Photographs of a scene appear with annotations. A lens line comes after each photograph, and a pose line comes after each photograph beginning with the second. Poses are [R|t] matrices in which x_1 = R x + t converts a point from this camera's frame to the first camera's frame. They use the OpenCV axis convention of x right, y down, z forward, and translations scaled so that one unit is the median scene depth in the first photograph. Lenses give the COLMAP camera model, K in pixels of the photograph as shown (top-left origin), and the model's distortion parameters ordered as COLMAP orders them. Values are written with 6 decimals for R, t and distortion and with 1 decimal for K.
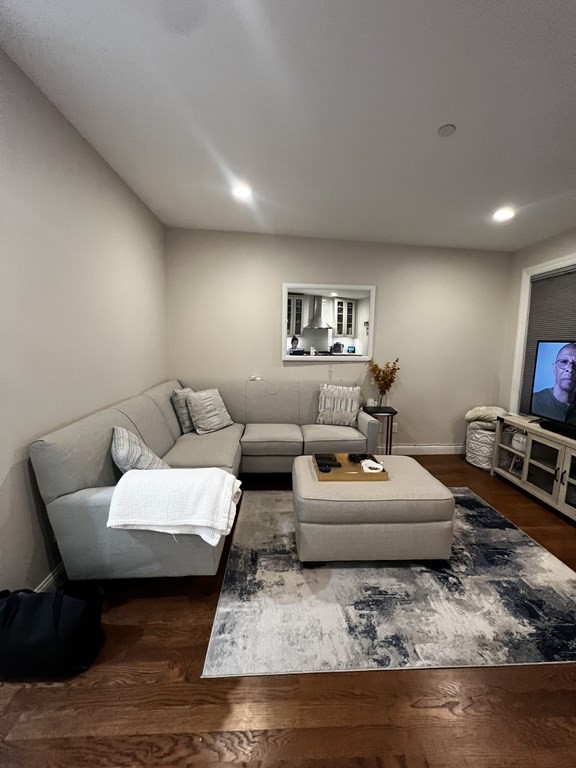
lens RADIAL K [[306.1, 0, 289.5], [0, 306.1, 380.3], [0, 0, 1]] dist [-0.000832, -0.000246]
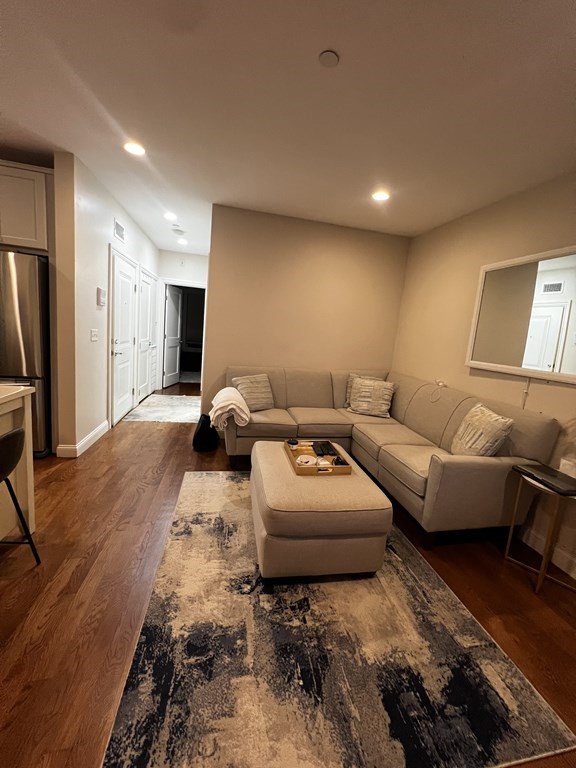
lens RADIAL K [[306.1, 0, 289.5], [0, 306.1, 380.3], [0, 0, 1]] dist [-0.000832, -0.000246]
pose [[0.147473, 0.153615, -0.977064, 1.125132], [-0.198709, 0.972325, 0.122878, -0.061270], [0.968900, 0.176030, 0.173916, 0.726386]]
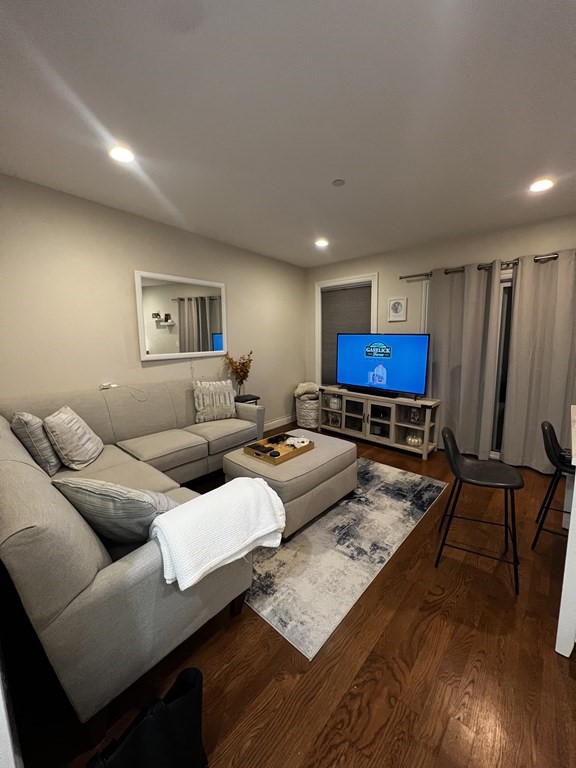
lens RADIAL K [[306.1, 0, 289.5], [0, 306.1, 380.3], [0, 0, 1]] dist [-0.000832, -0.000246]
pose [[0.702480, -0.124516, 0.700727, -0.569960], [0.104654, 0.991946, 0.071349, -0.047834], [-0.703967, 0.023213, 0.709853, 0.160798]]
